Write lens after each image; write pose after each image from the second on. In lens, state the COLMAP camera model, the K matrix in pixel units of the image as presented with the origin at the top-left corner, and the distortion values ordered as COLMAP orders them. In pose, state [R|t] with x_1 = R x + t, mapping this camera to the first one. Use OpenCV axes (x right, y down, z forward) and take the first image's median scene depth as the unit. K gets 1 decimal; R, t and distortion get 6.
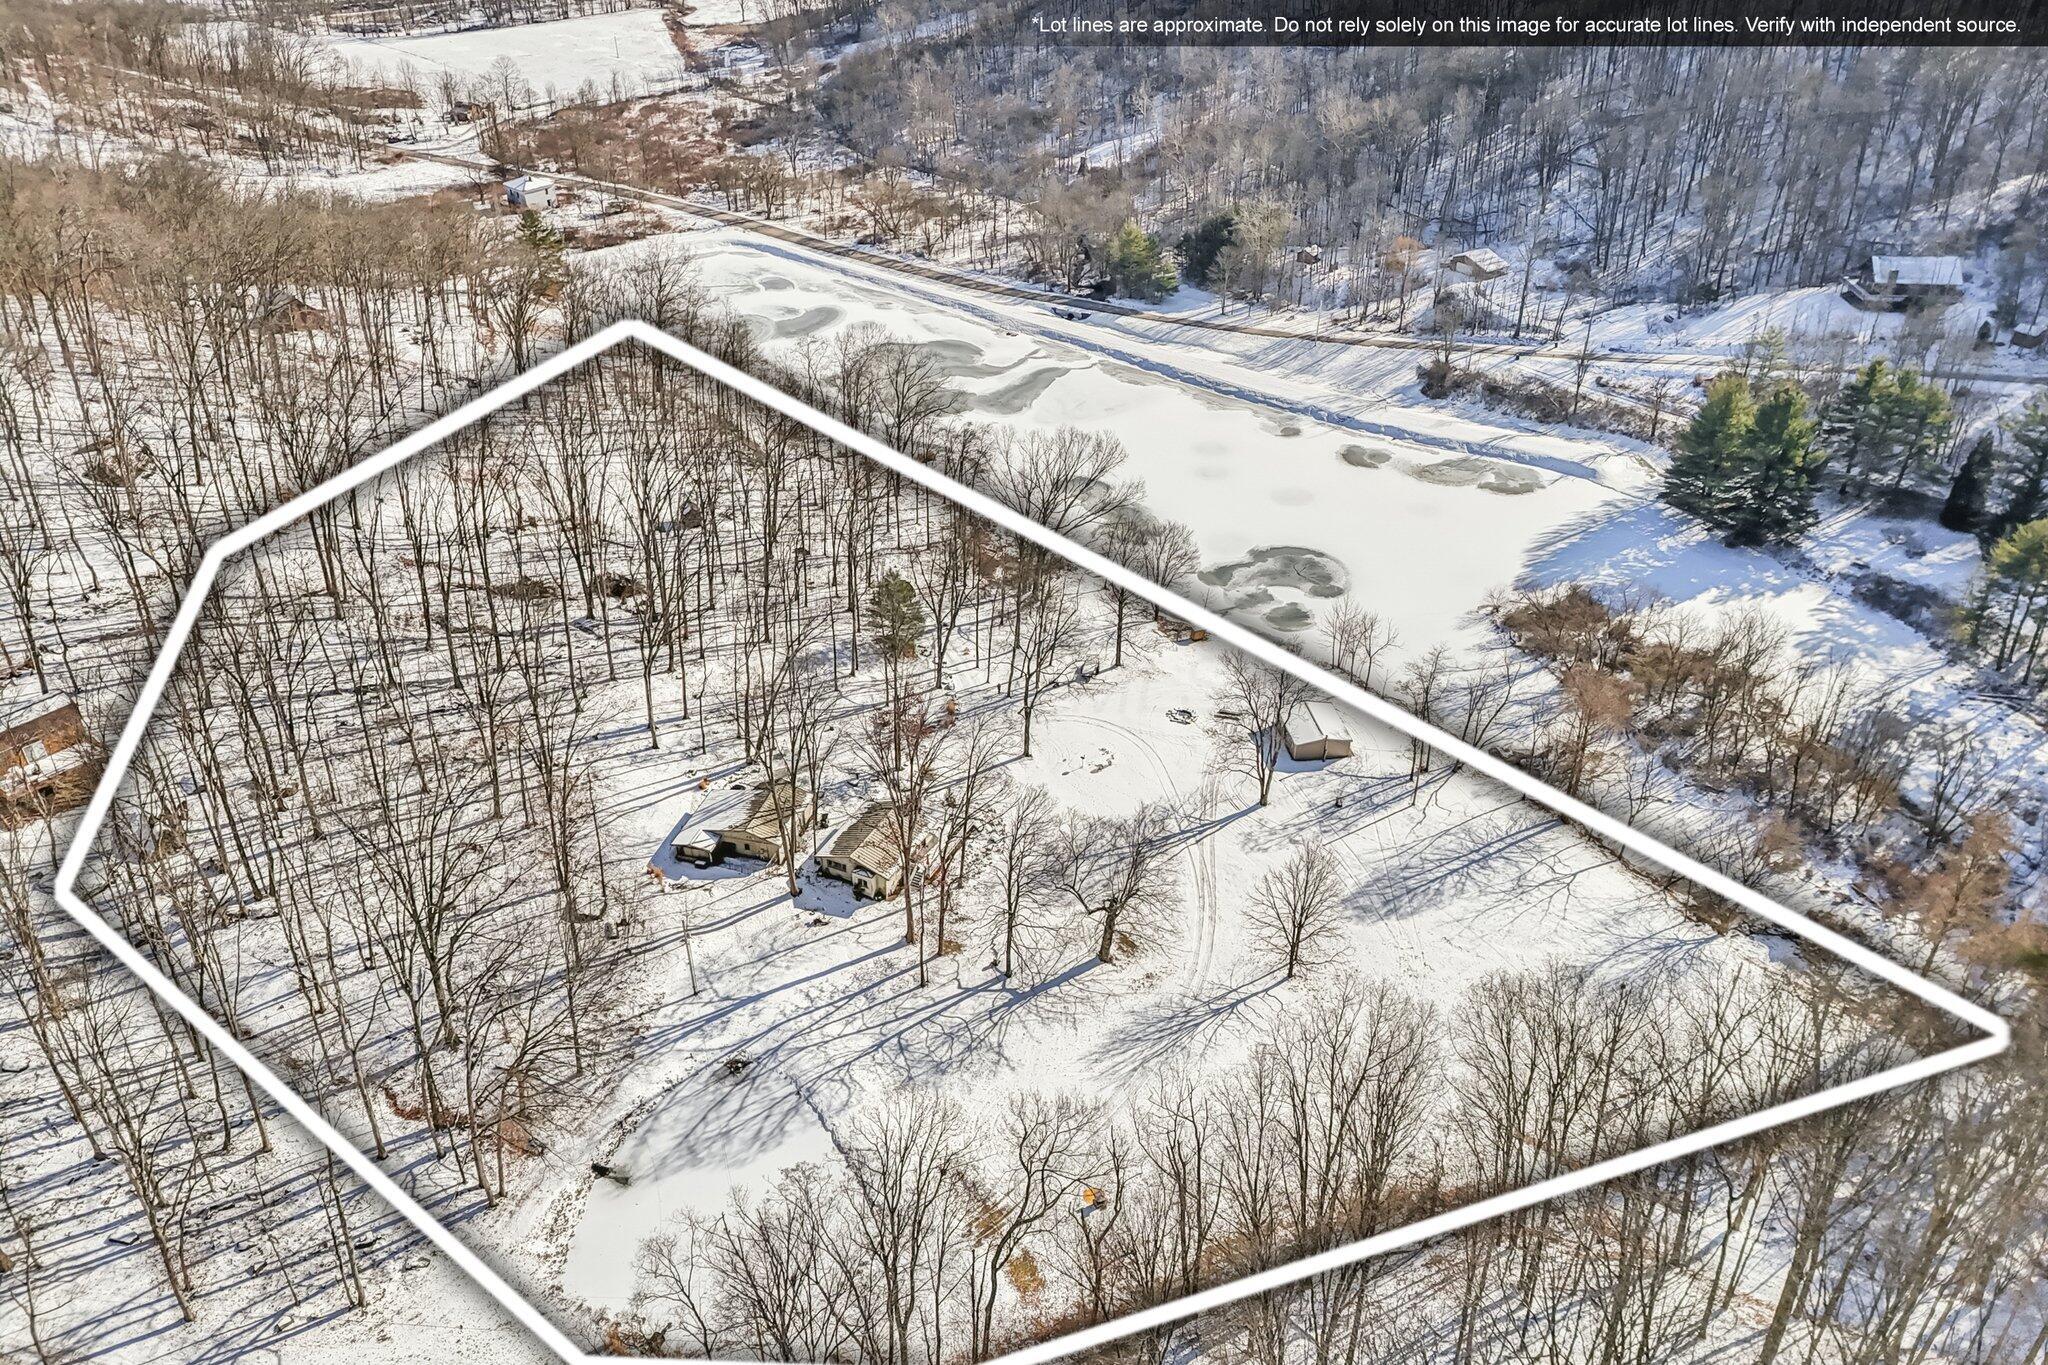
lens RADIAL K [[1470.9, 0, 1024.0], [0, 1470.9, 682.5], [0, 0, 1]] dist [0.033910, -0.008102]
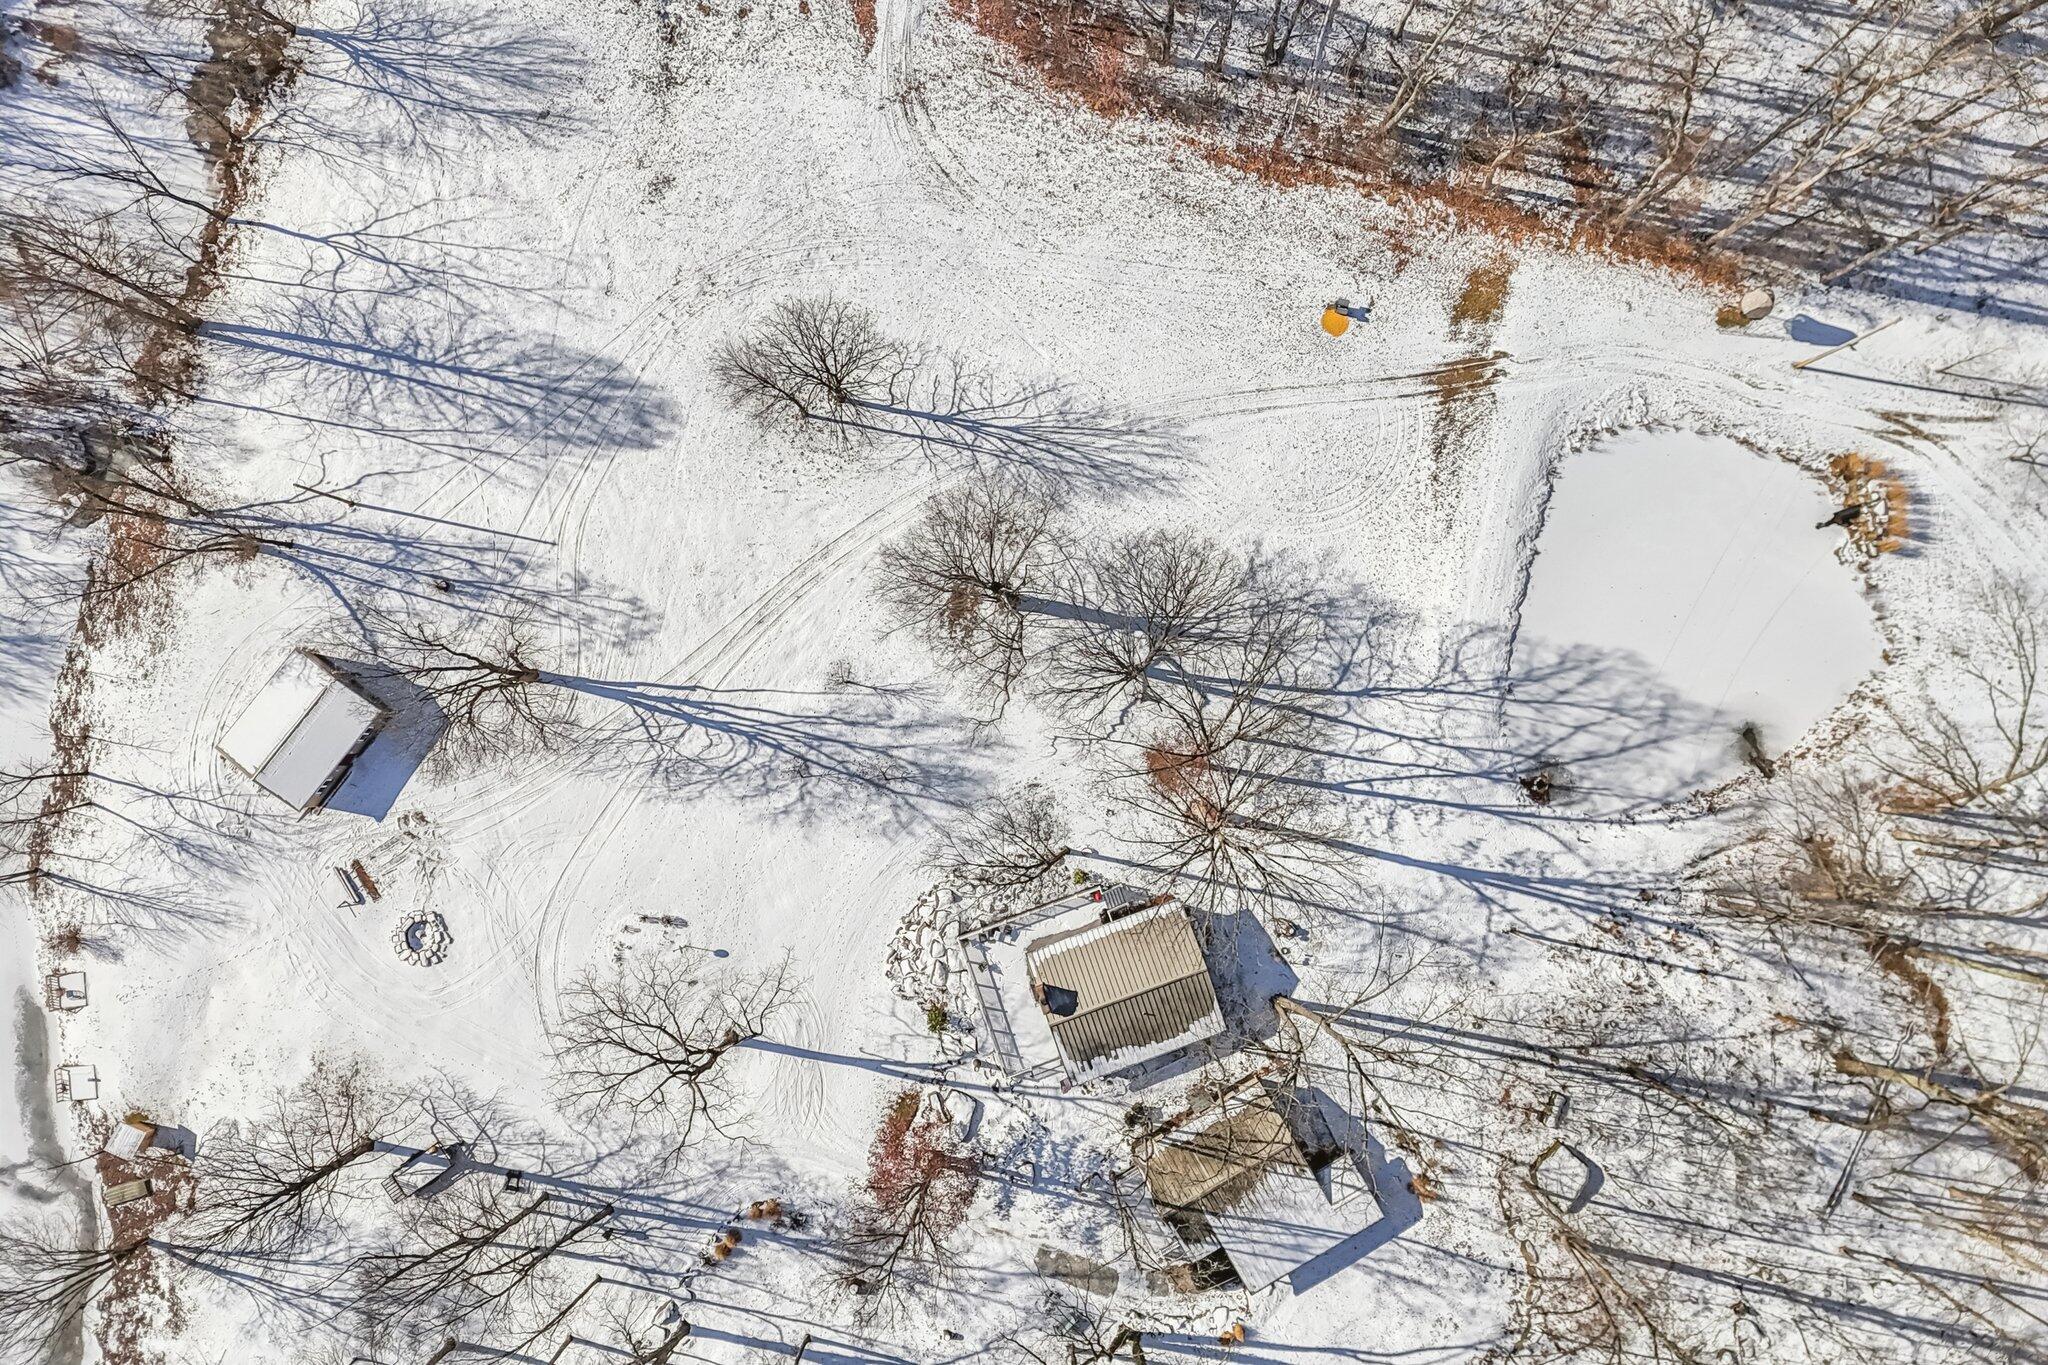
lens RADIAL K [[1470.9, 0, 1024.0], [0, 1470.9, 682.5], [0, 0, 1]] dist [0.033910, -0.008102]
pose [[-0.704680, -0.708905, 0.029675, 0.003215], [0.382624, -0.344457, 0.857291, -0.367785], [-0.597516, 0.615470, 0.513976, 0.594670]]
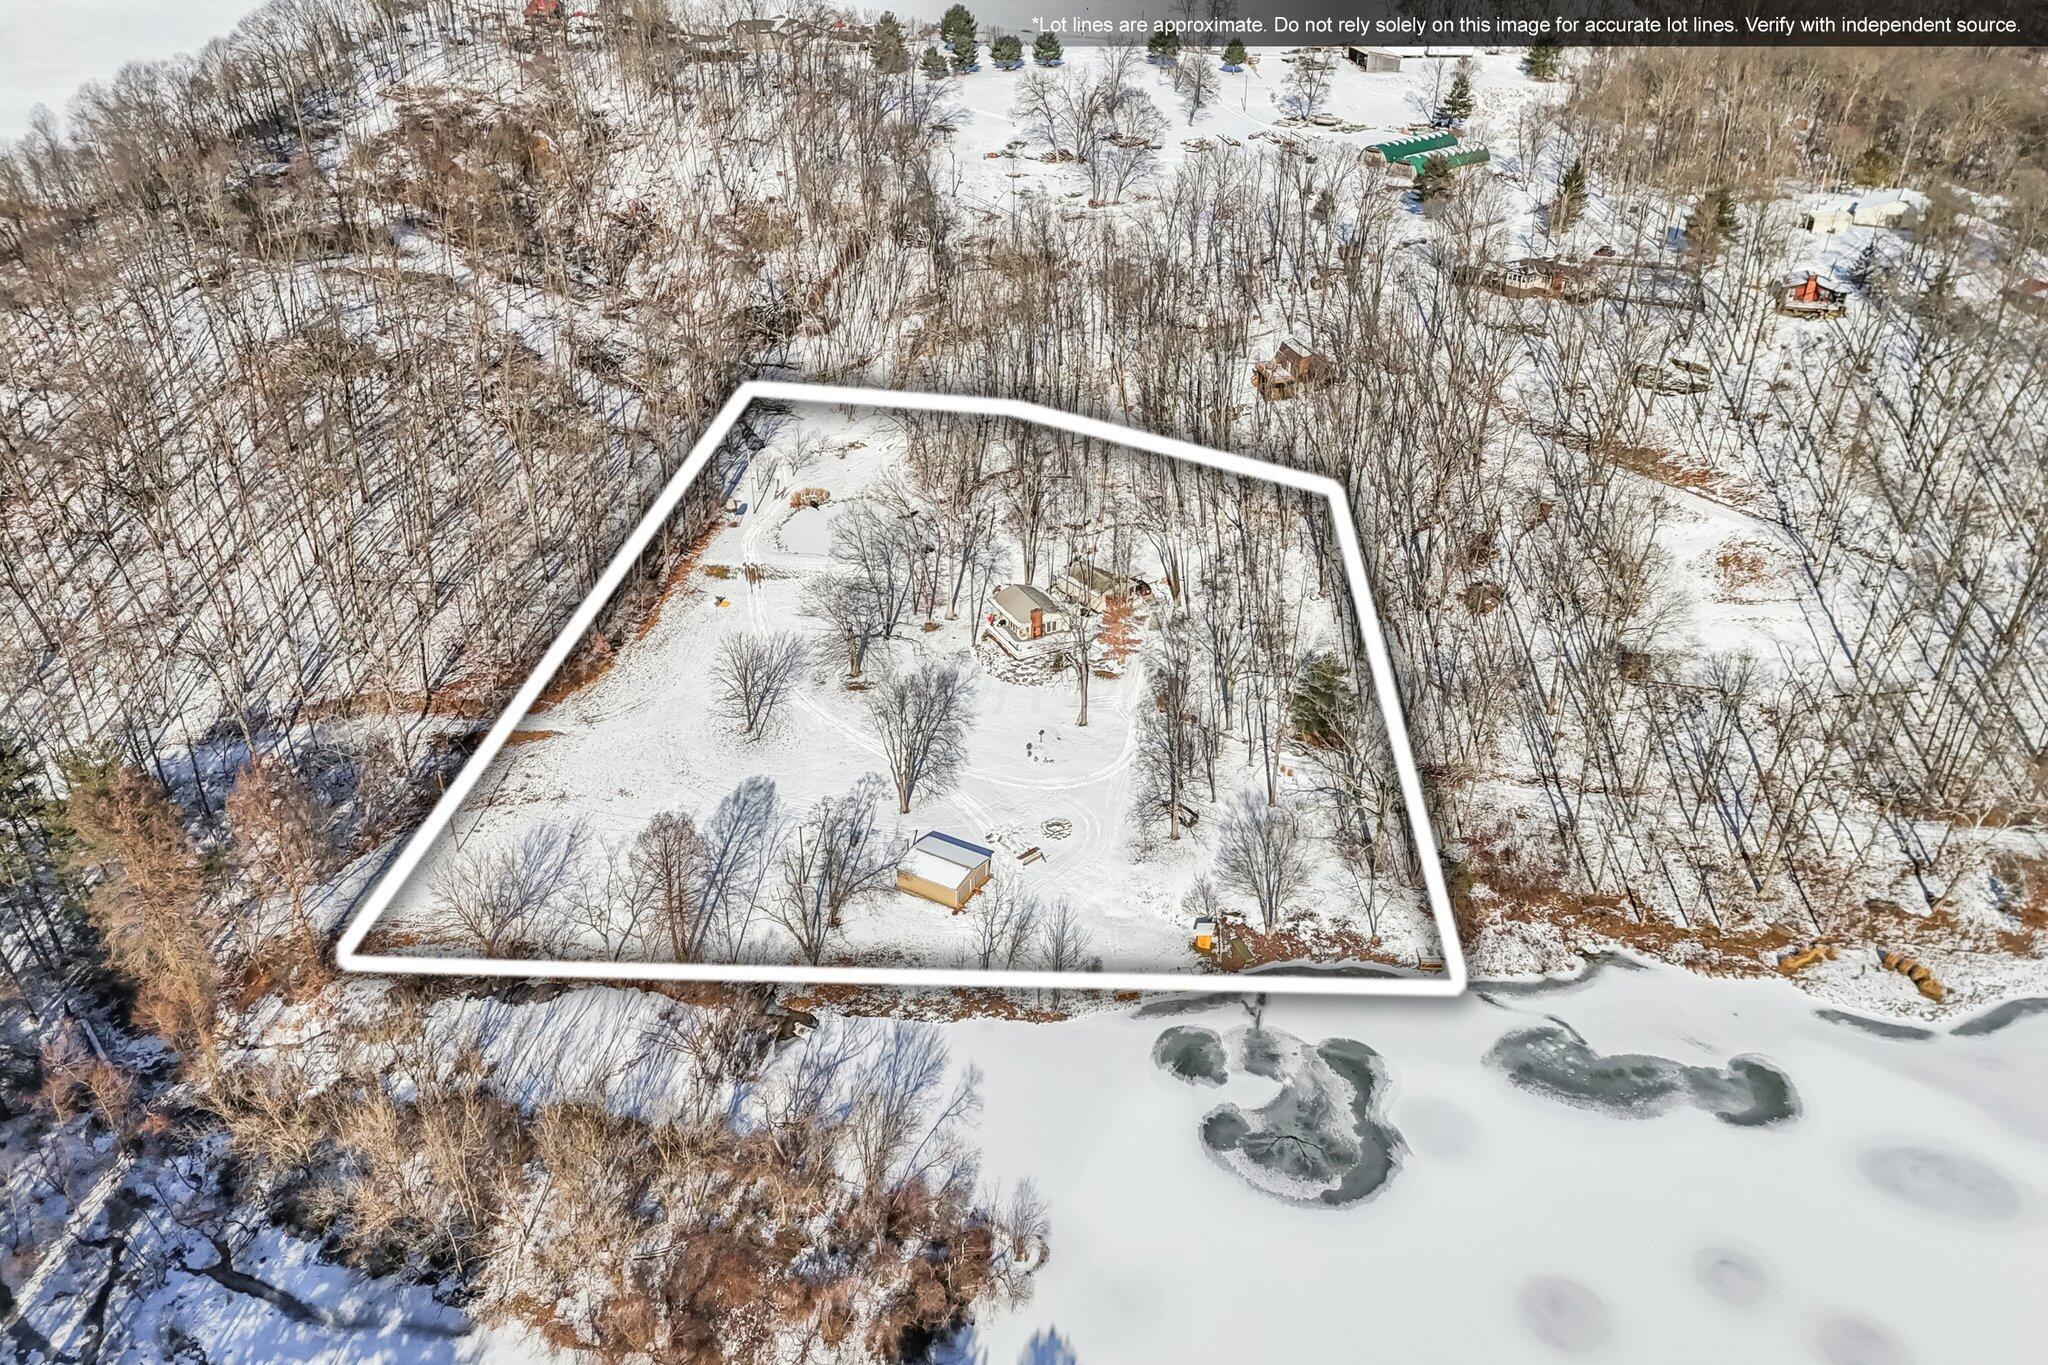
lens RADIAL K [[1470.9, 0, 1024.0], [0, 1470.9, 682.5], [0, 0, 1]] dist [0.033910, -0.008102]
pose [[-0.616639, 0.391414, -0.683045, 0.824760], [-0.424613, 0.565251, 0.707245, -0.780314], [0.662918, 0.726145, -0.182356, 1.225212]]
